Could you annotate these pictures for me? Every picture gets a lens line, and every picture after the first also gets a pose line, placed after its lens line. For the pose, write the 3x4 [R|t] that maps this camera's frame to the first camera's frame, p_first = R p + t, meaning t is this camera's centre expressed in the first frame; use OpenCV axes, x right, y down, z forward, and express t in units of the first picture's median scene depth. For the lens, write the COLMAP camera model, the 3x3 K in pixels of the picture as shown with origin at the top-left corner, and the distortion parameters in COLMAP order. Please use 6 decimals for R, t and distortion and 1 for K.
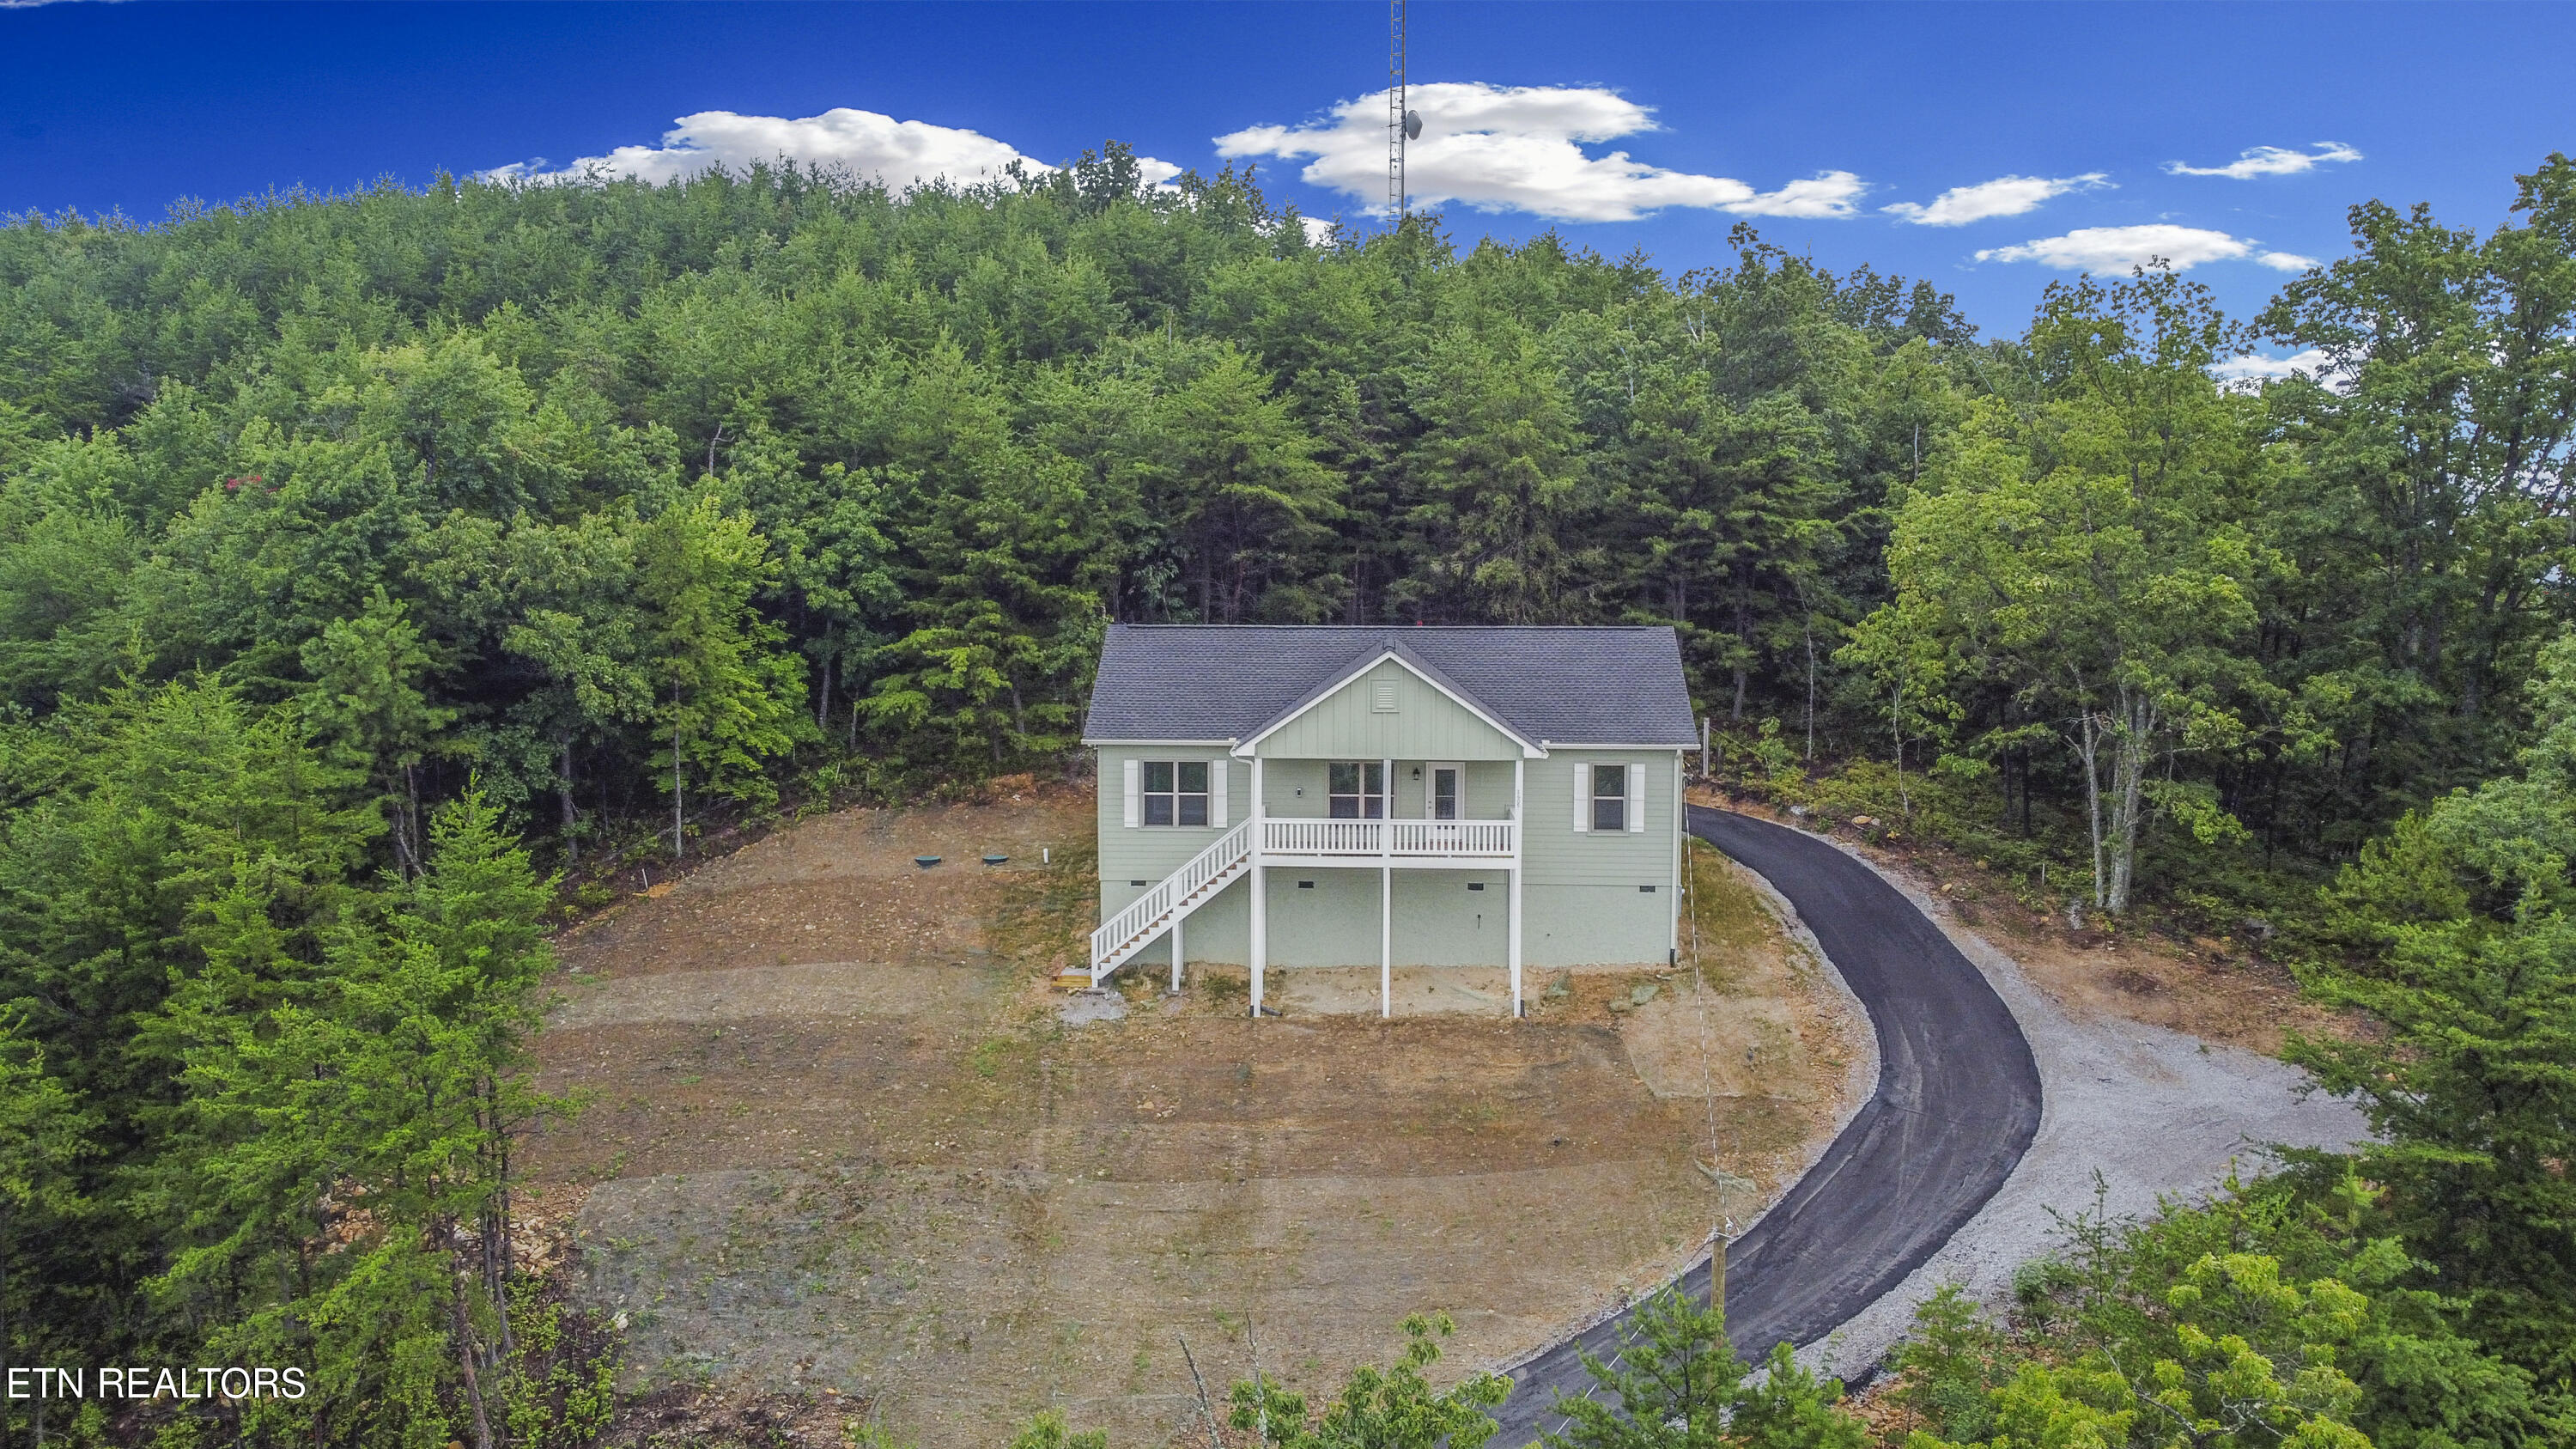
lens RADIAL K [[2165.8, 0, 1286.7], [0, 2165.8, 720.3], [0, 0, 1]] dist [0.009343, -0.000086]
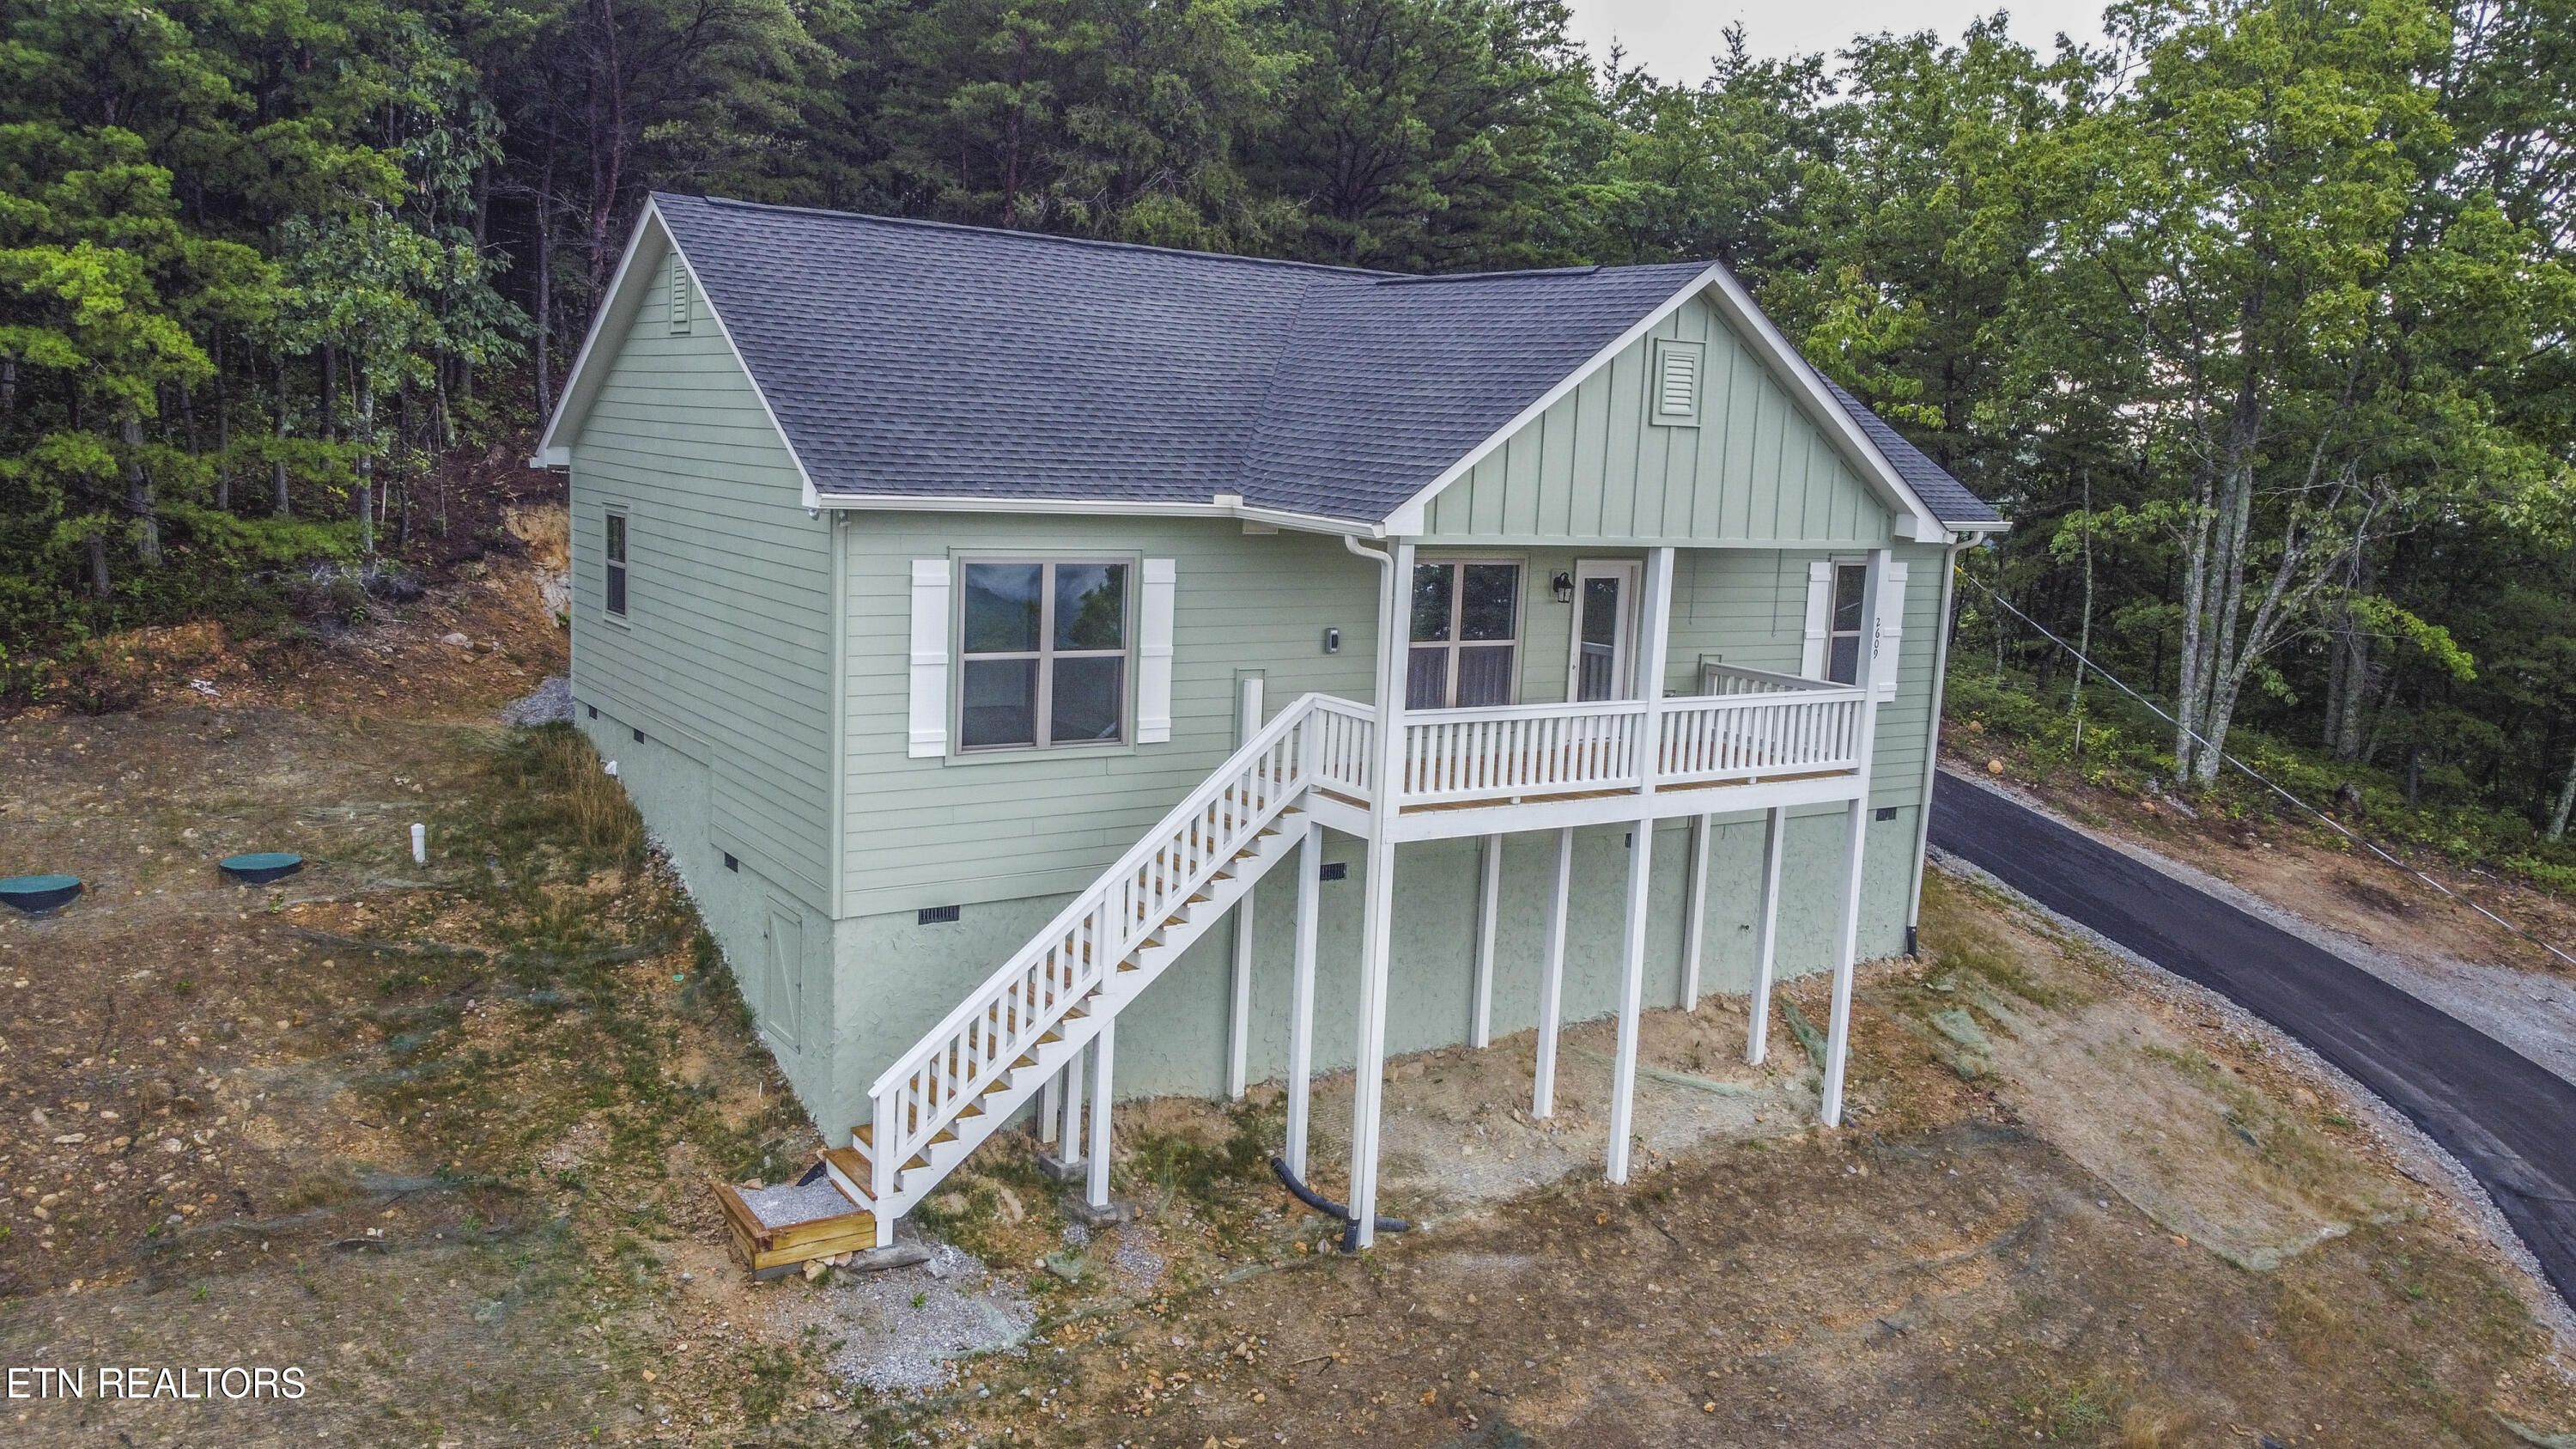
lens RADIAL K [[1950.5, 0, 1286.1], [0, 1950.5, 727.2], [0, 0, 1]] dist [0.006316, 0.001901]
pose [[0.780476, -0.055685, 0.622701, -0.210870], [0.006315, 0.996677, 0.081212, 0.018344], [-0.625154, -0.059452, 0.778234, 0.689986]]
